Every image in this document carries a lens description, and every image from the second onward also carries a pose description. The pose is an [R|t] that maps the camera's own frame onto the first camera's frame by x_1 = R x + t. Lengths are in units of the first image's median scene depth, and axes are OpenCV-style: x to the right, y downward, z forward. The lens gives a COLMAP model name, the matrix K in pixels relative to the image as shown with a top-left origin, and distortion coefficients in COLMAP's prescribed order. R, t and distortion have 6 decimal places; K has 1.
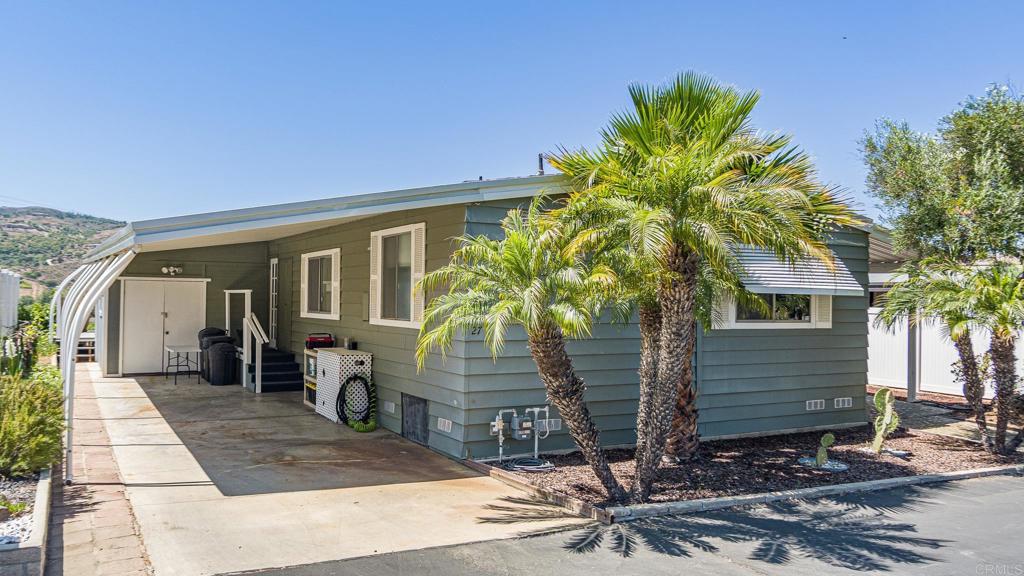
lens RADIAL K [[824.5, 0, 512.0], [0, 824.5, 288.0], [0, 0, 1]] dist [-0.039989, -0.004461]
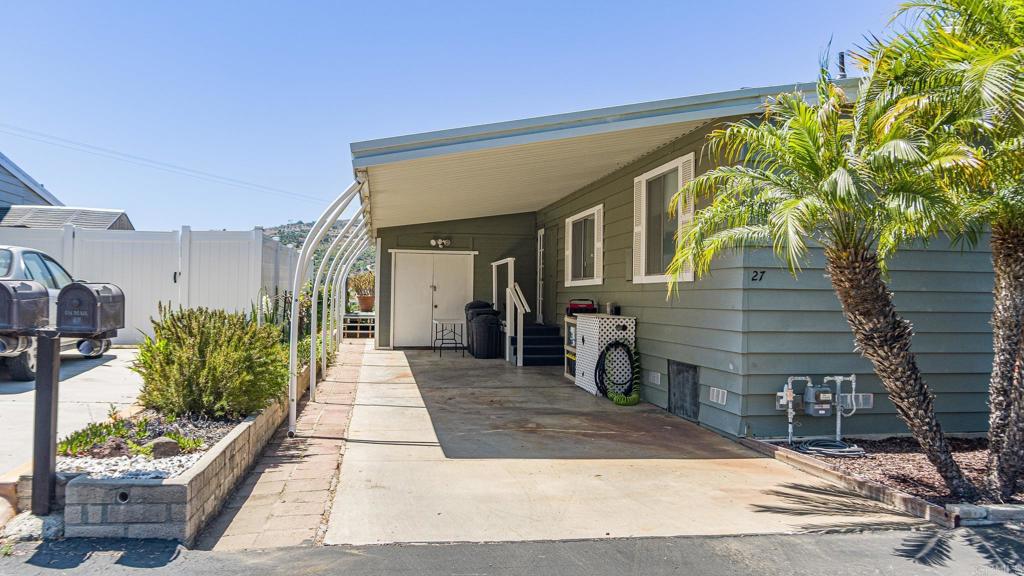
lens RADIAL K [[824.5, 0, 512.0], [0, 824.5, 288.0], [0, 0, 1]] dist [-0.039989, -0.004461]
pose [[0.940528, -0.004981, -0.339679, 0.002815], [0.003874, 0.999985, -0.003935, 0.064835], [0.339693, 0.002385, 0.940533, 0.174499]]
